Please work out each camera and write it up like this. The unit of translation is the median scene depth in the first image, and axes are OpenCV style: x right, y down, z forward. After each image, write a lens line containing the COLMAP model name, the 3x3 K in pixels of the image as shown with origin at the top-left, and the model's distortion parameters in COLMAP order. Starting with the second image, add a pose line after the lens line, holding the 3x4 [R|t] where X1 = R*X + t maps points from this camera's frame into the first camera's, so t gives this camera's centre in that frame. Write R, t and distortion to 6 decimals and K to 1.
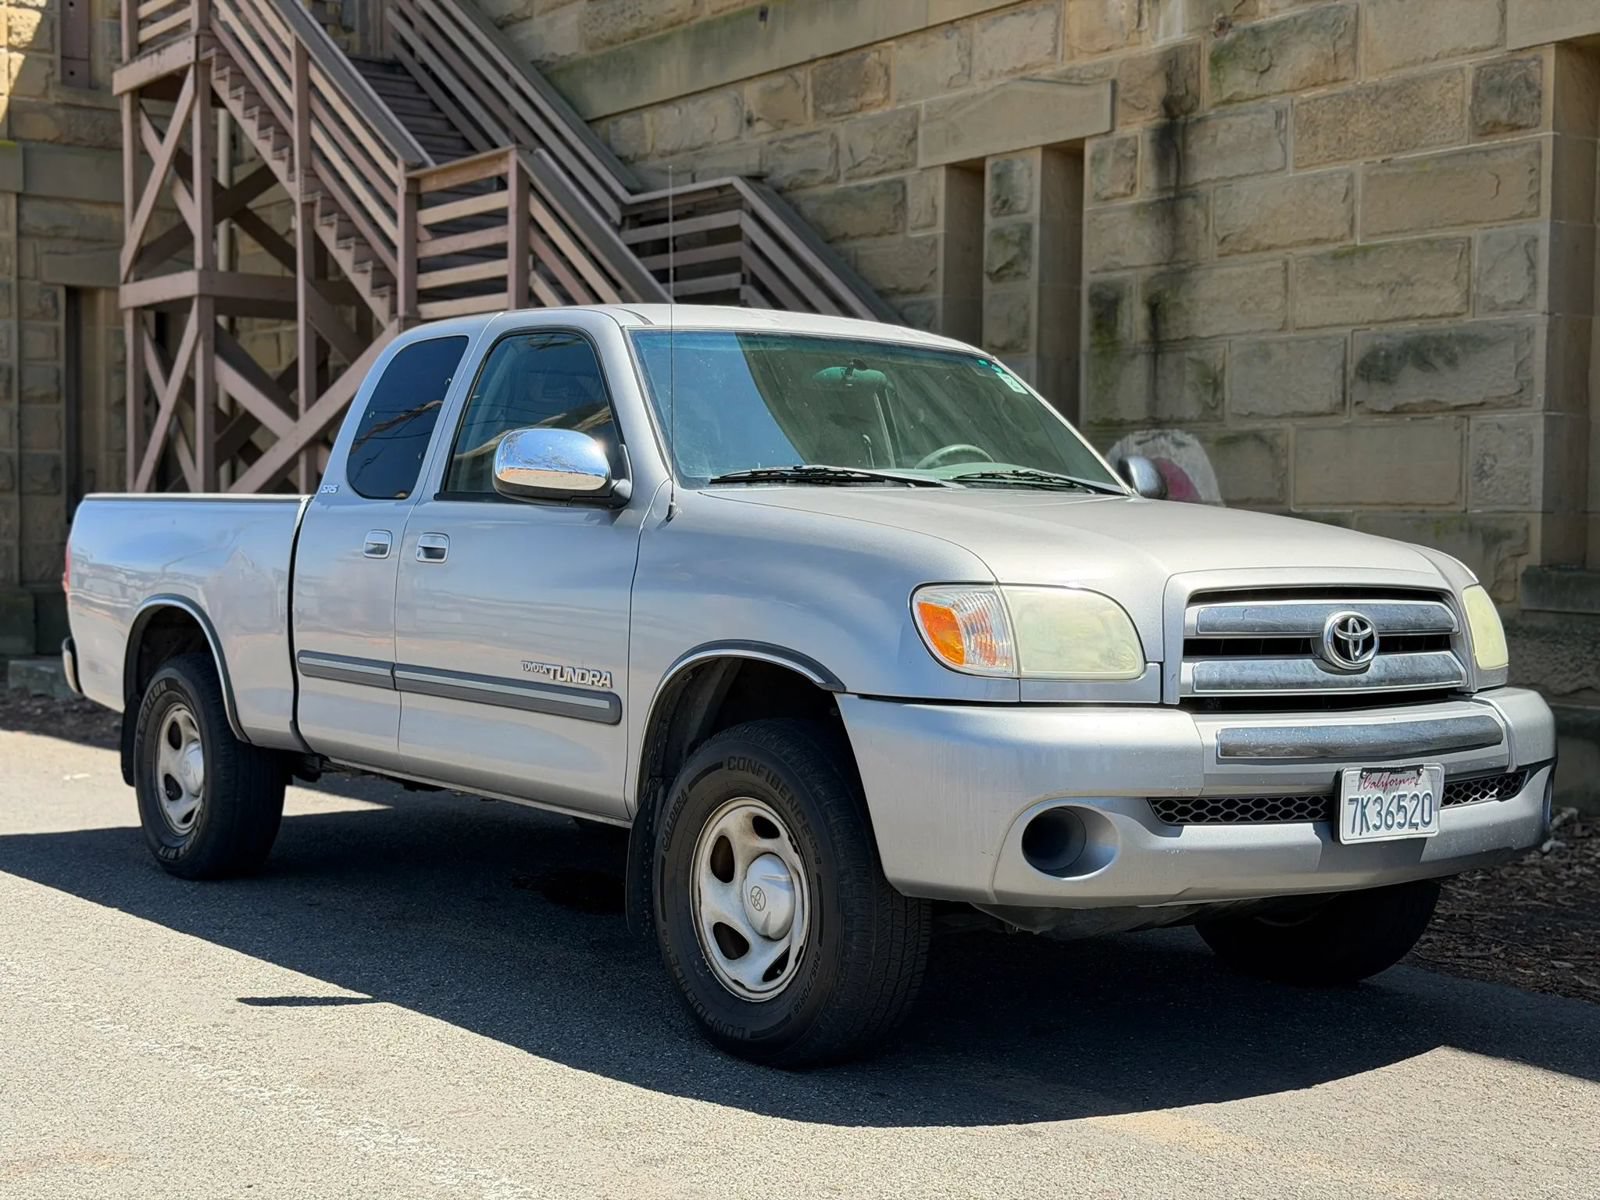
lens RADIAL K [[2220.5, 0, 788.4], [0, 2220.5, 598.2], [0, 0, 1]] dist [0.214860, -0.464192]
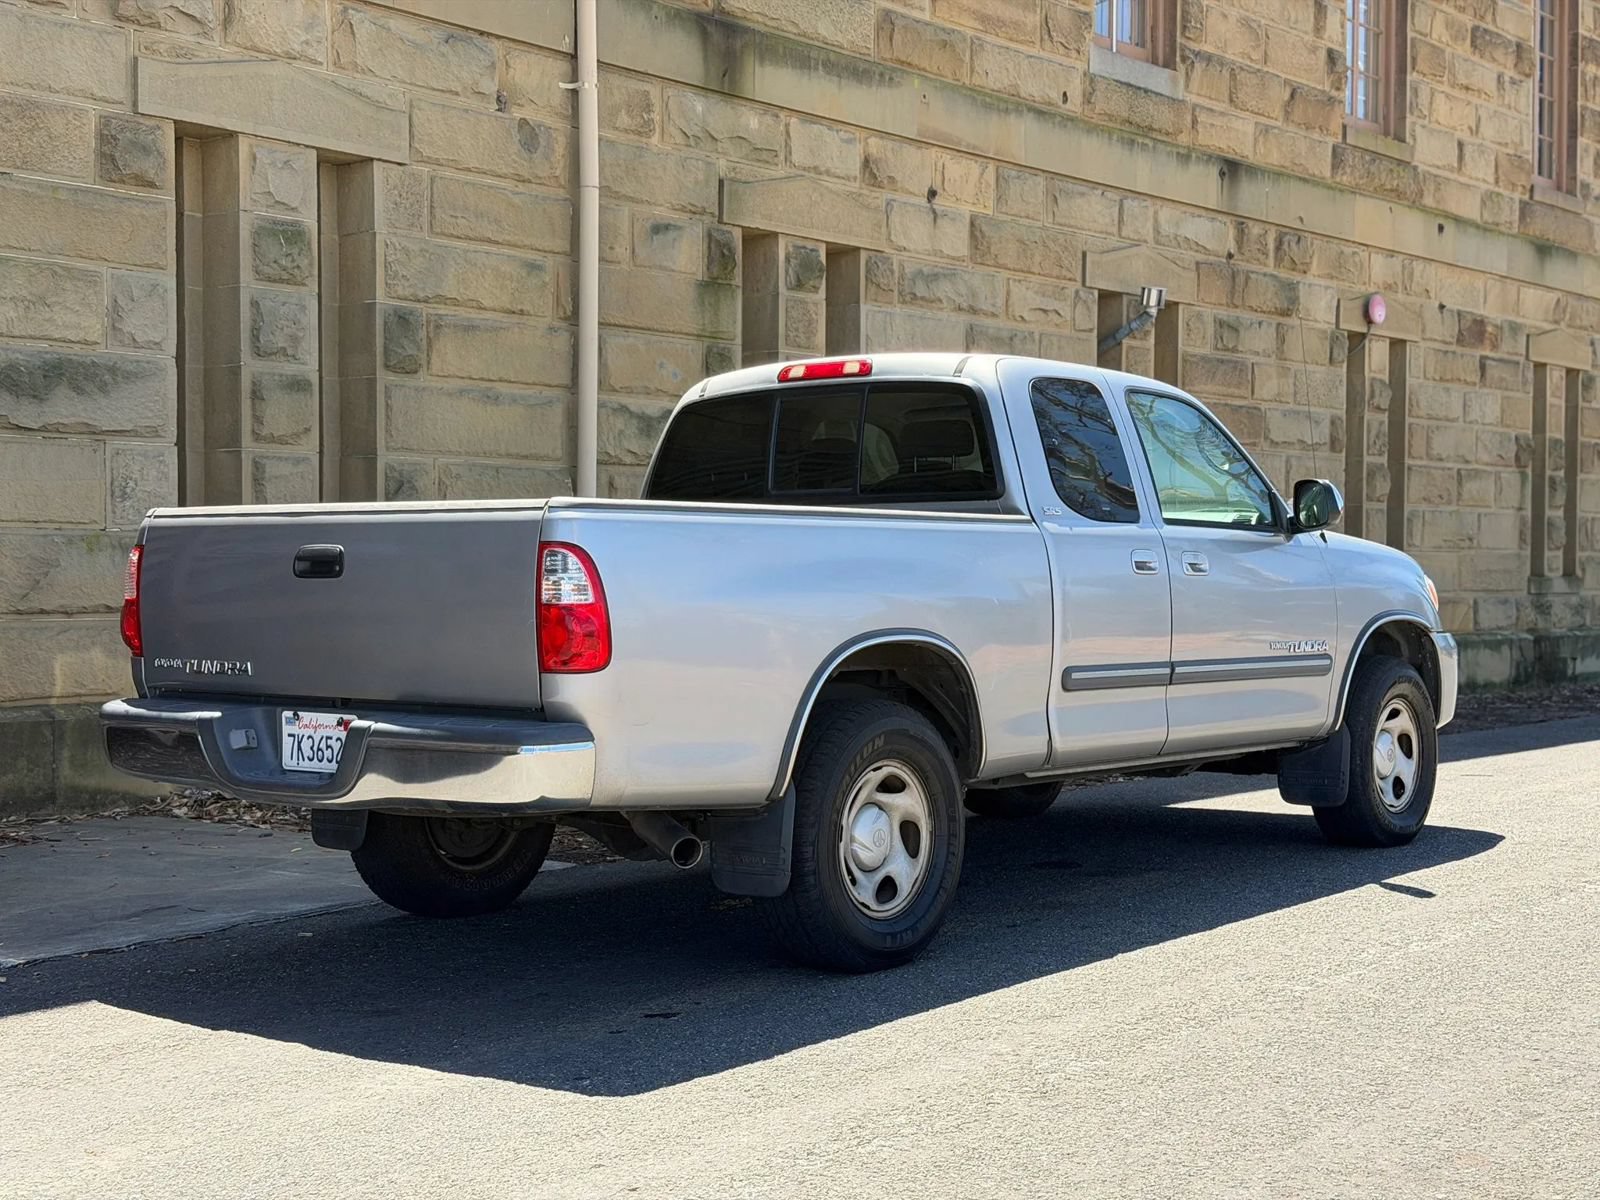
lens RADIAL K [[2220.5, 0, 788.4], [0, 2220.5, 598.2], [0, 0, 1]] dist [0.214860, -0.464192]
pose [[-0.251686, -0.024759, 0.967492, -0.750988], [0.030199, 0.998985, 0.033421, -0.029688], [-0.967338, 0.037629, -0.250682, 0.883812]]
